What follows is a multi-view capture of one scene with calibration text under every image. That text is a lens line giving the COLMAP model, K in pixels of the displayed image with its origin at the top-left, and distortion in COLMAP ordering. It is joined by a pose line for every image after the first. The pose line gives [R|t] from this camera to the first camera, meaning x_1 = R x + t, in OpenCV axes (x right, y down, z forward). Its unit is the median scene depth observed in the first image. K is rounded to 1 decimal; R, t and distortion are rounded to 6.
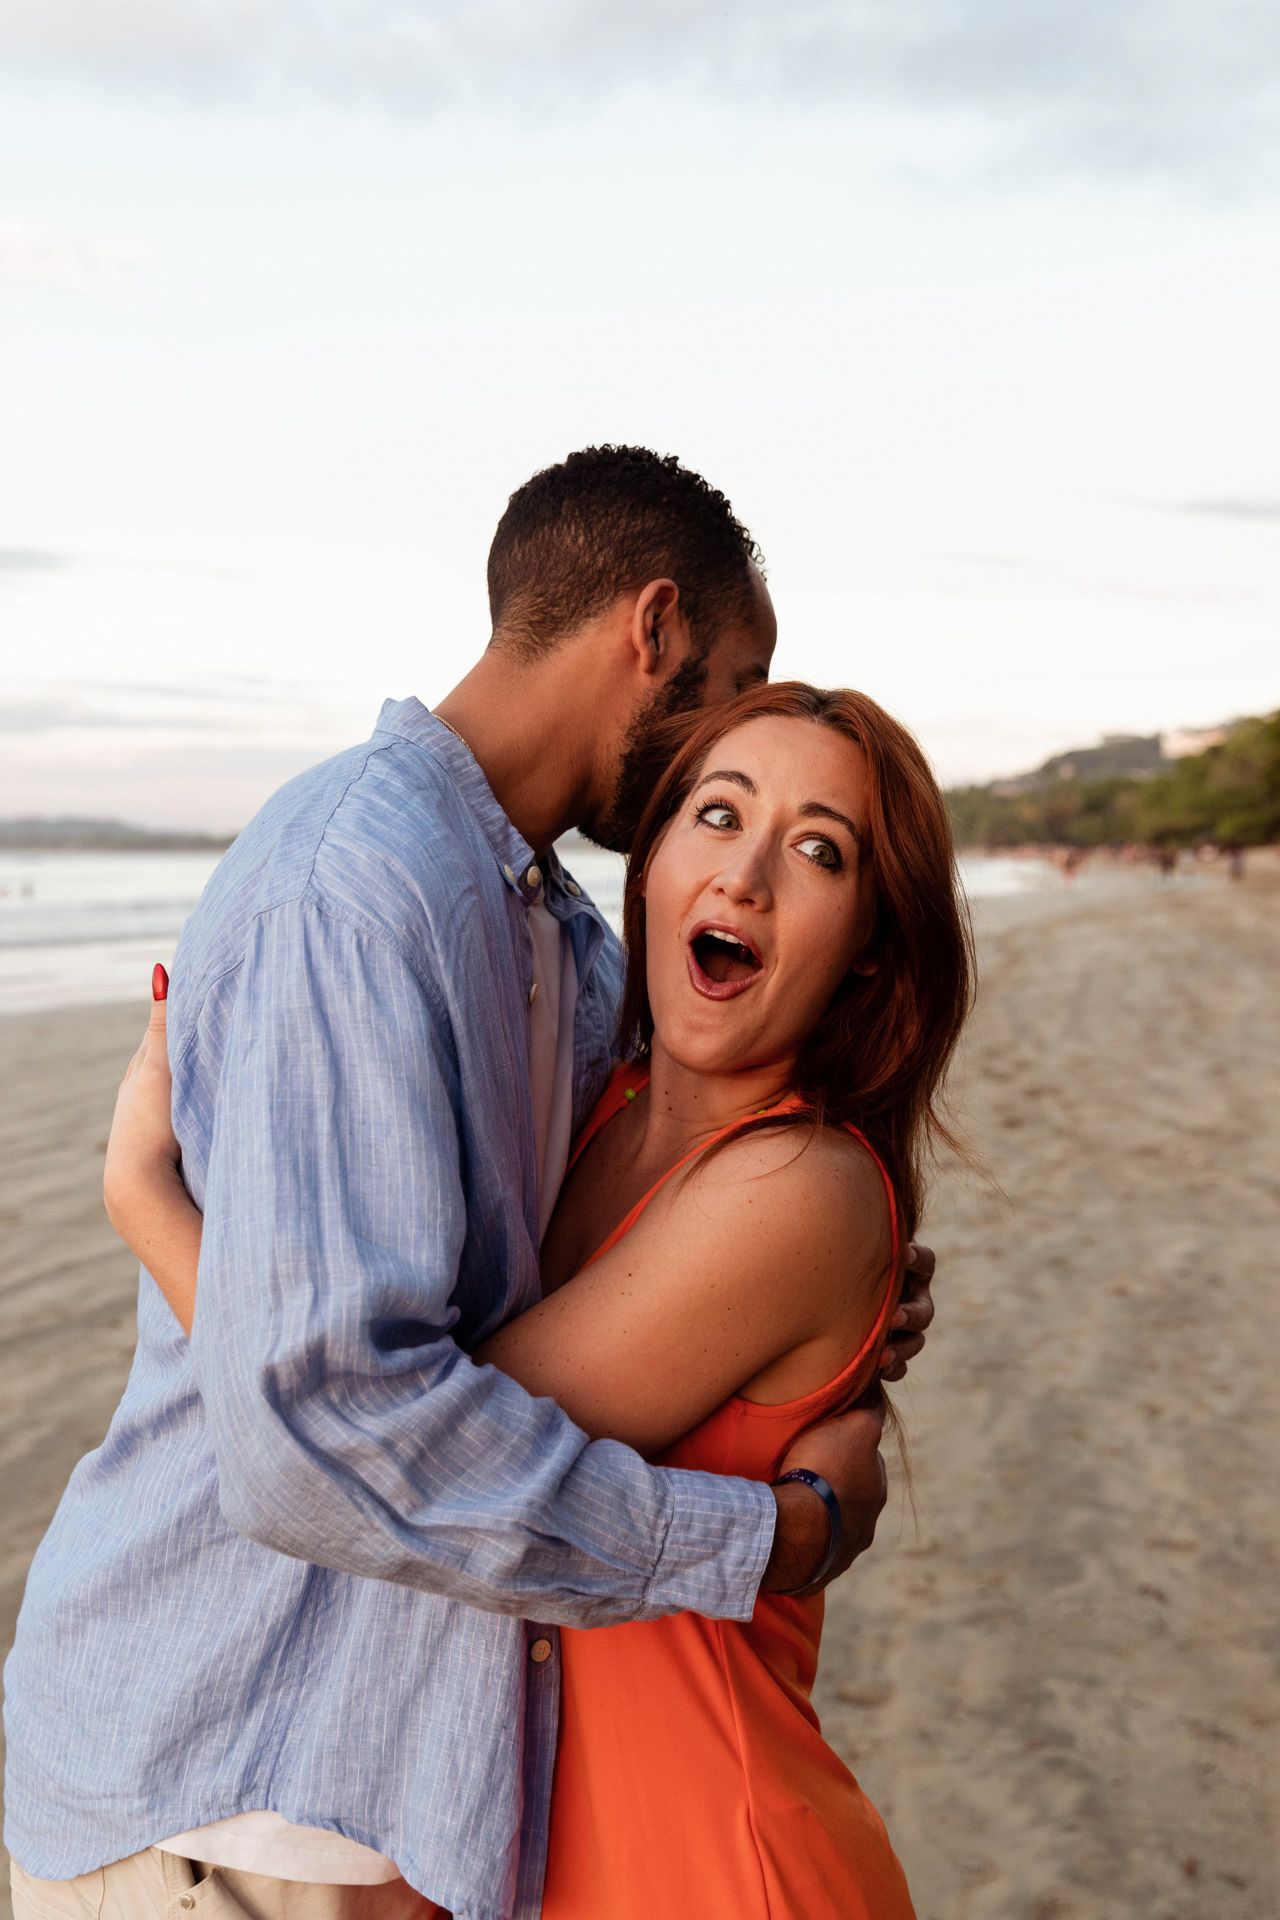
lens RADIAL K [[1970.6, 0, 640.0], [0, 1970.6, 960.0], [0, 0, 1]] dist [0.046638, 0.000853]
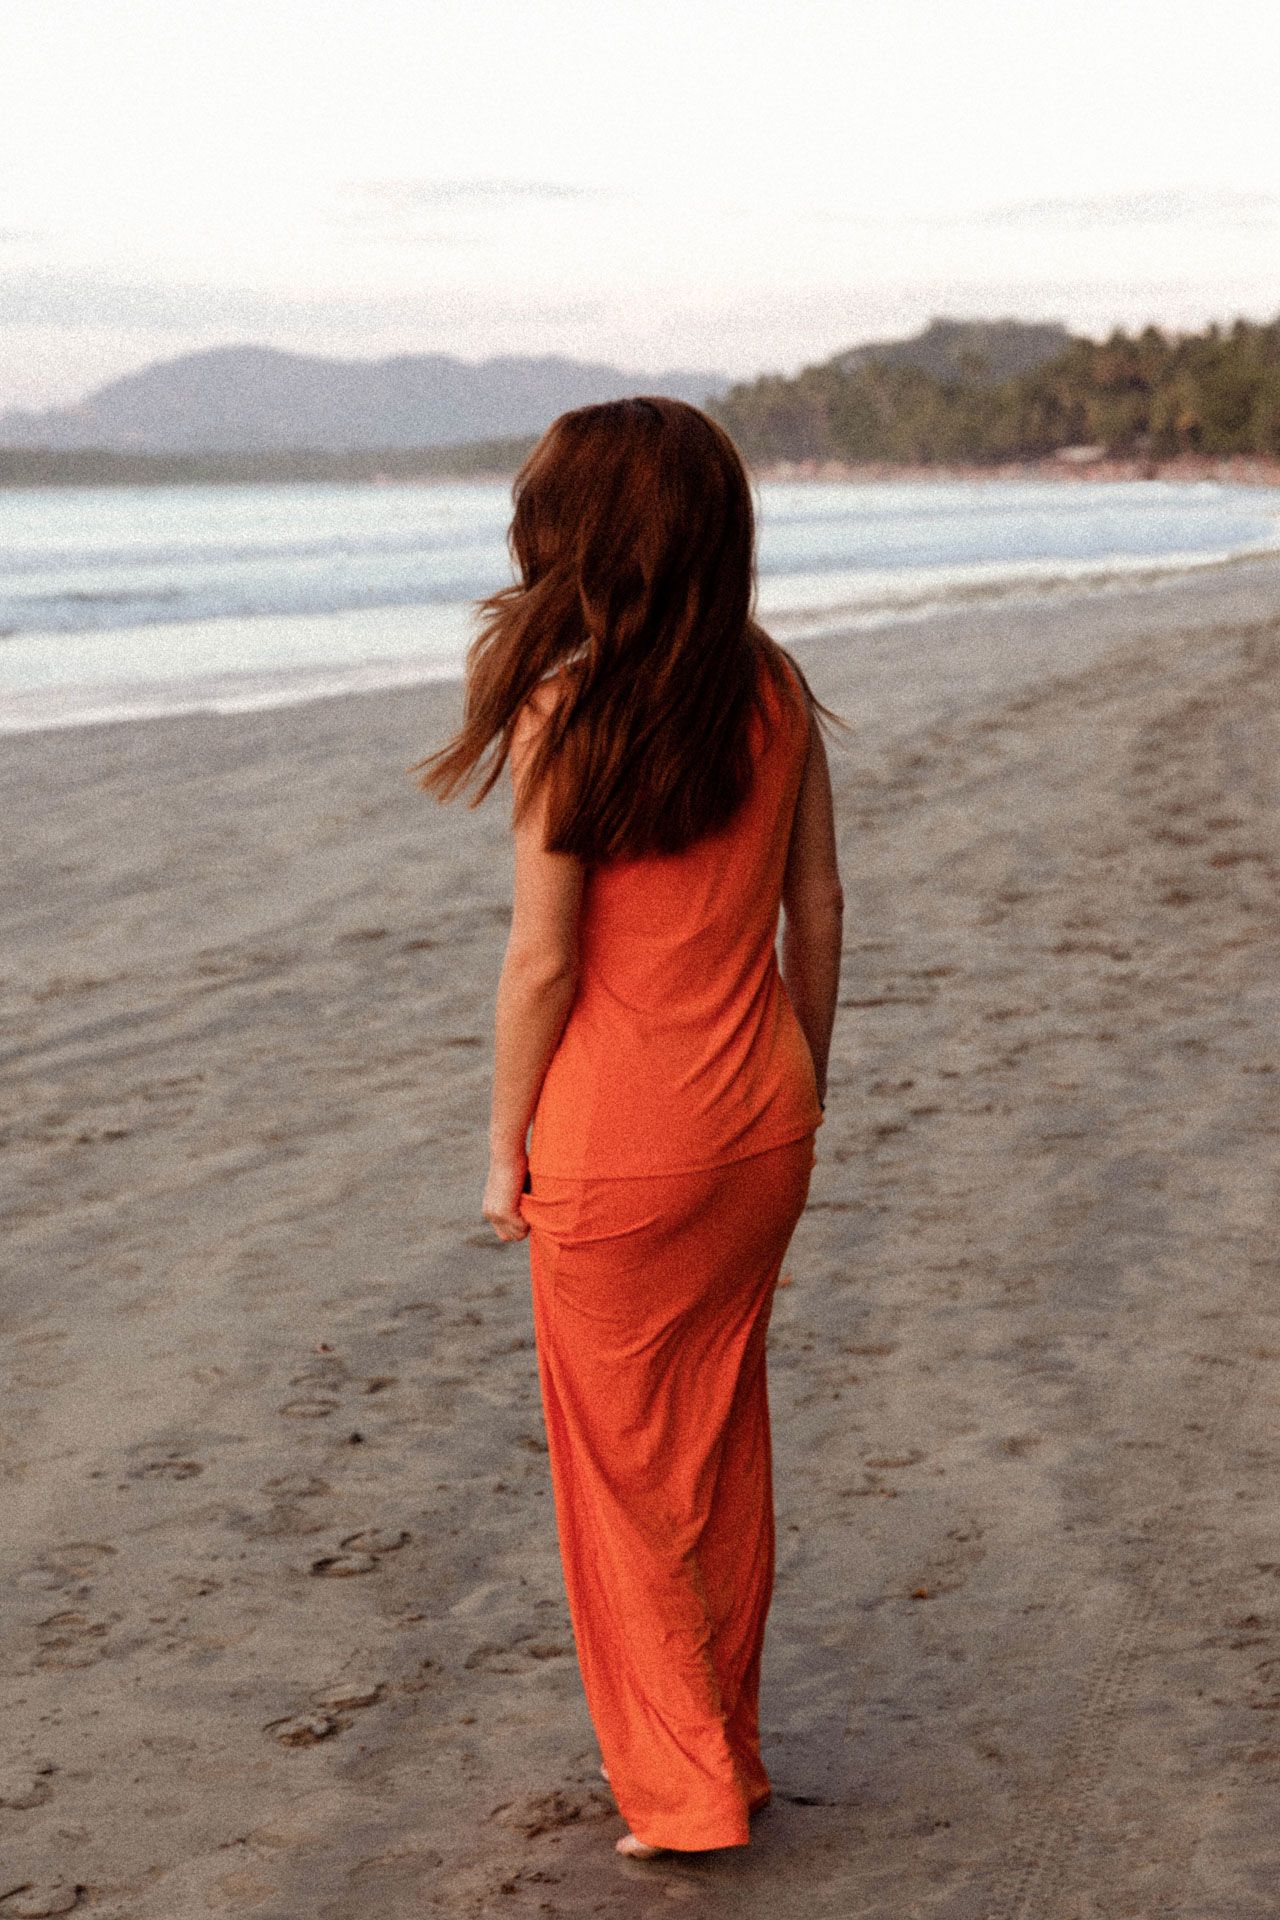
lens RADIAL K [[4160.8, 0, 571.0], [0, 4160.8, 959.6], [0, 0, 1]] dist [0.010179, -0.294934]
pose [[0.999952, -0.008717, 0.004495, -0.013579], [0.008418, 0.997997, 0.062704, 0.017103], [-0.005033, -0.062663, 0.998022, -0.338435]]
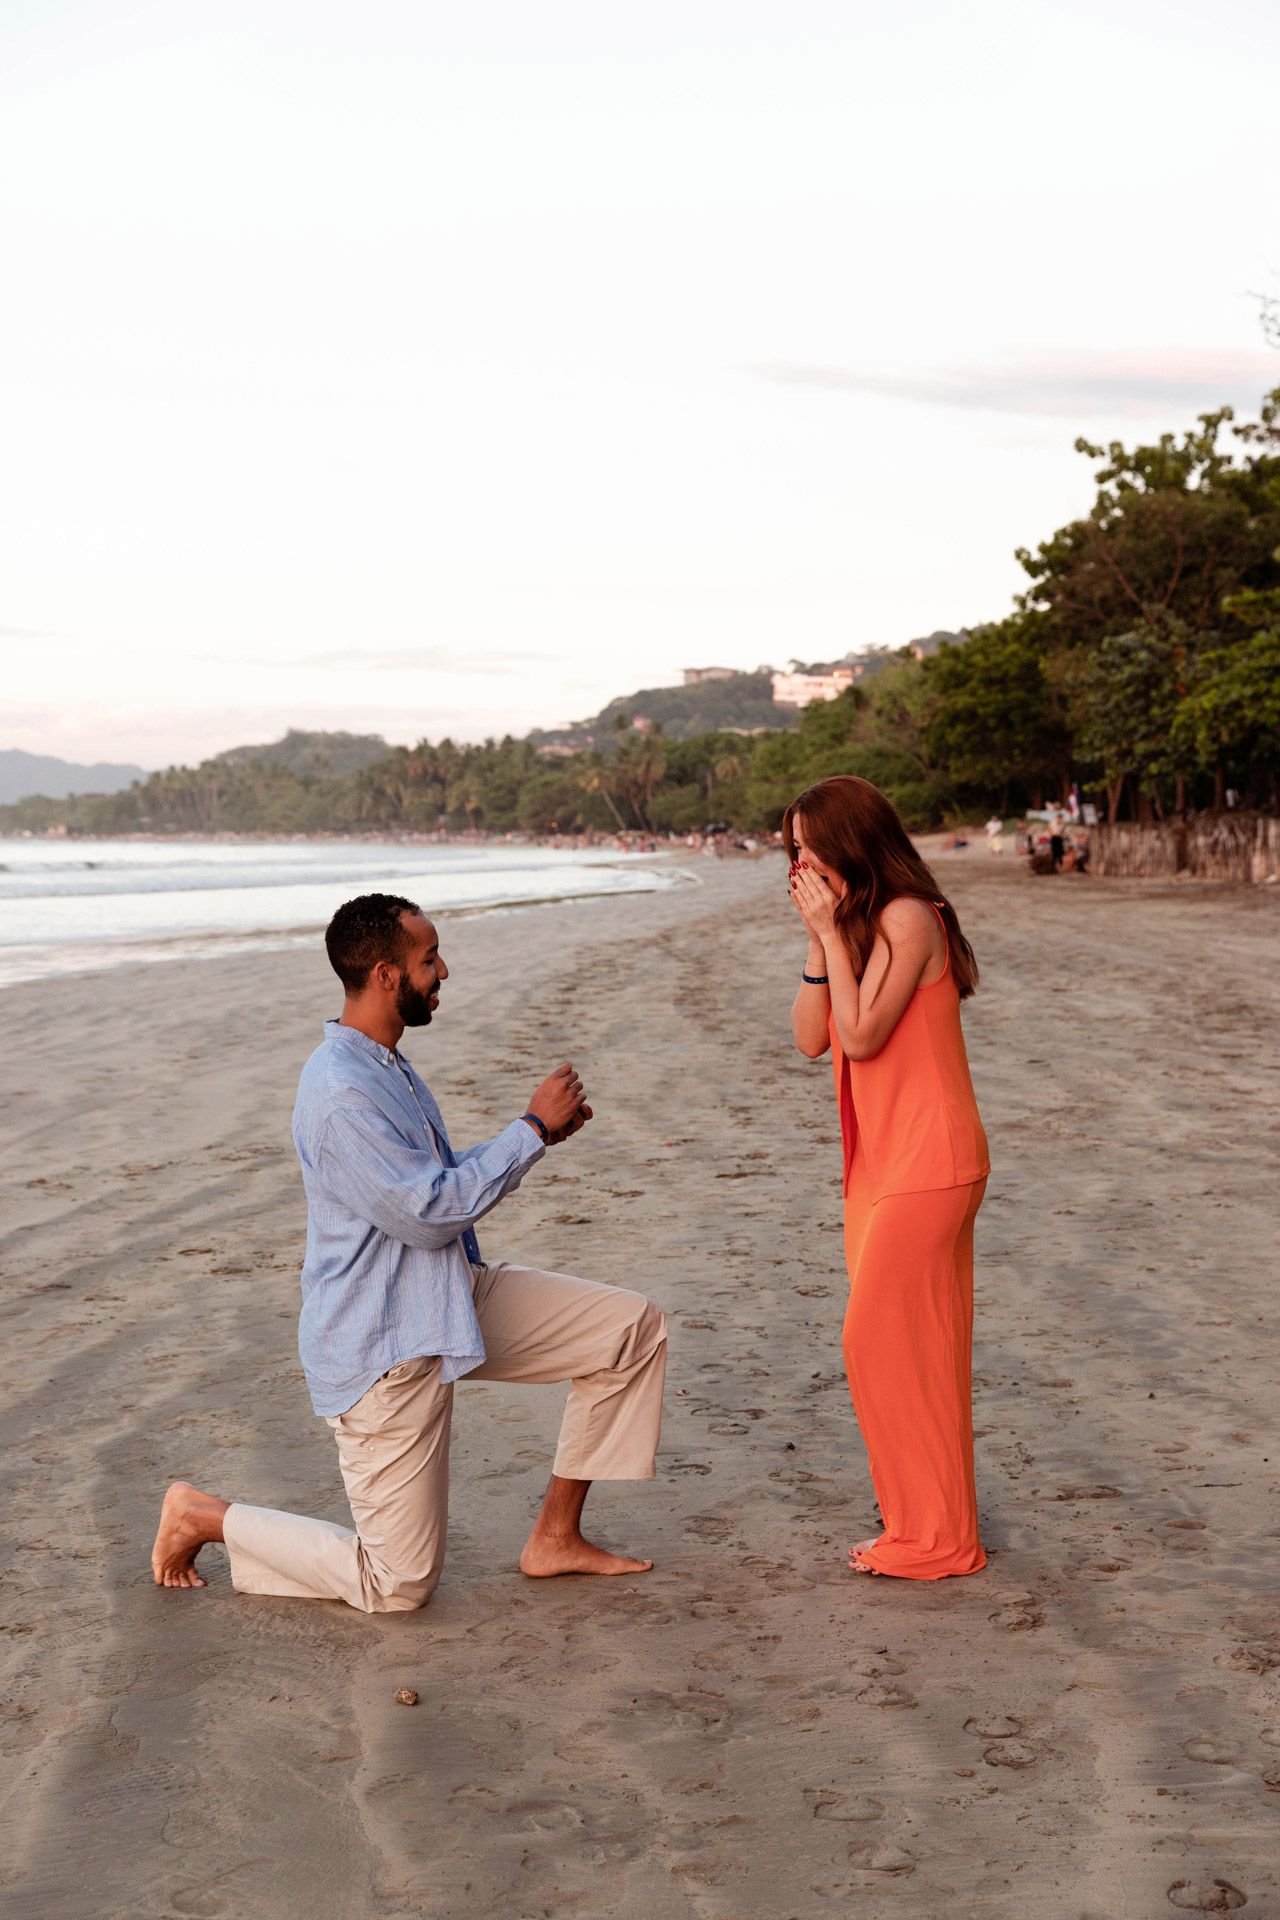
lens RADIAL K [[2928.1, 0, 640.0], [0, 2928.1, 960.0], [0, 0, 1]] dist [0.018694, -0.009880]
pose [[0.976281, 0.002016, 0.216498, -0.216166], [0.000558, 0.999930, -0.011830, 0.028358], [-0.216506, 0.011670, 0.976211, -0.343066]]
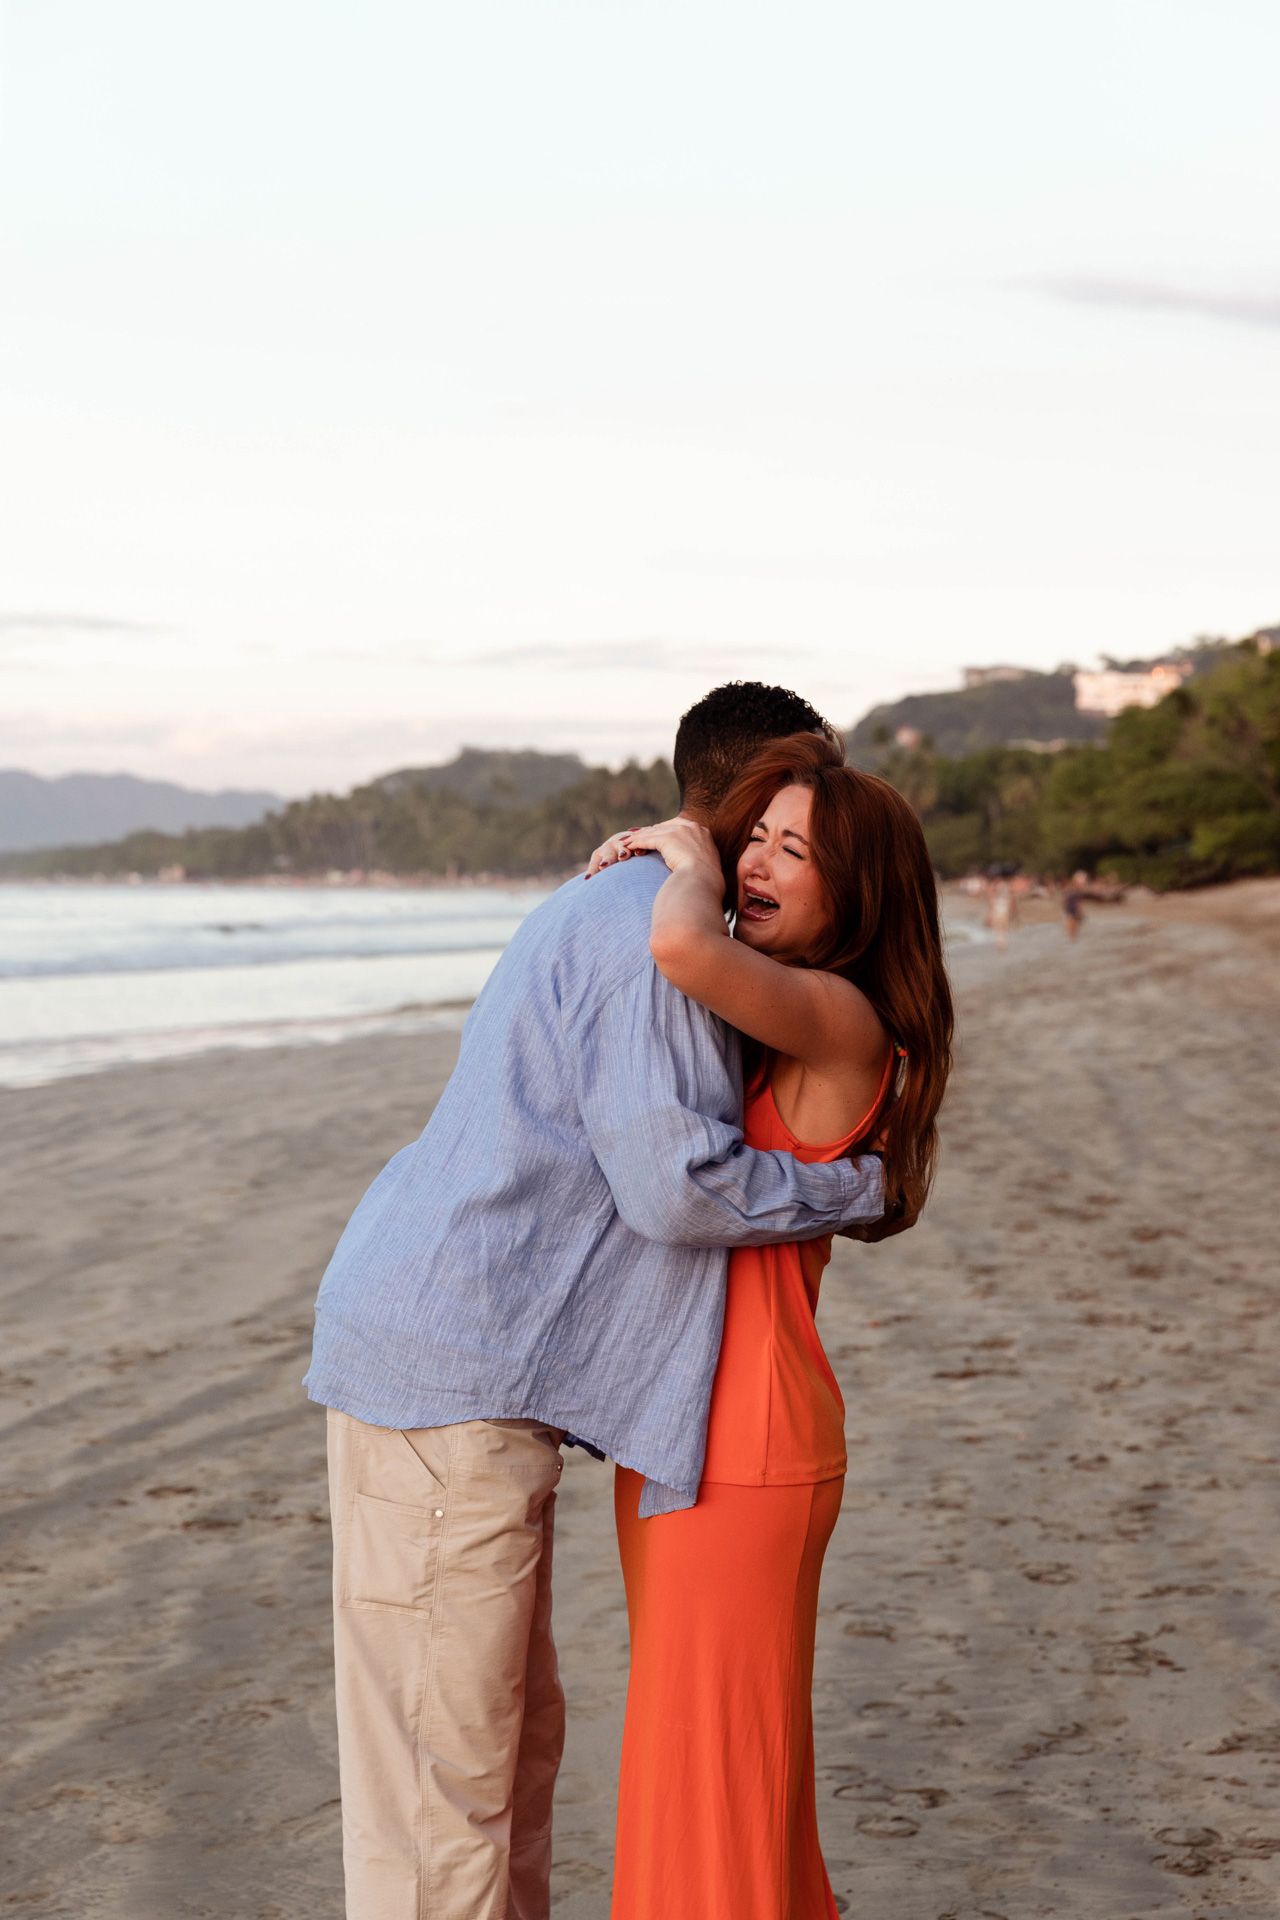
lens RADIAL K [[3707.5, 0, 640.0], [0, 3707.5, 960.0], [0, 0, 1]] dist [0.030452, -0.083347]
pose [[0.989398, 0.007273, 0.145046, -0.167610], [-0.002599, 0.999472, -0.032386, 0.018116], [-0.145205, 0.031666, 0.988895, -0.232166]]
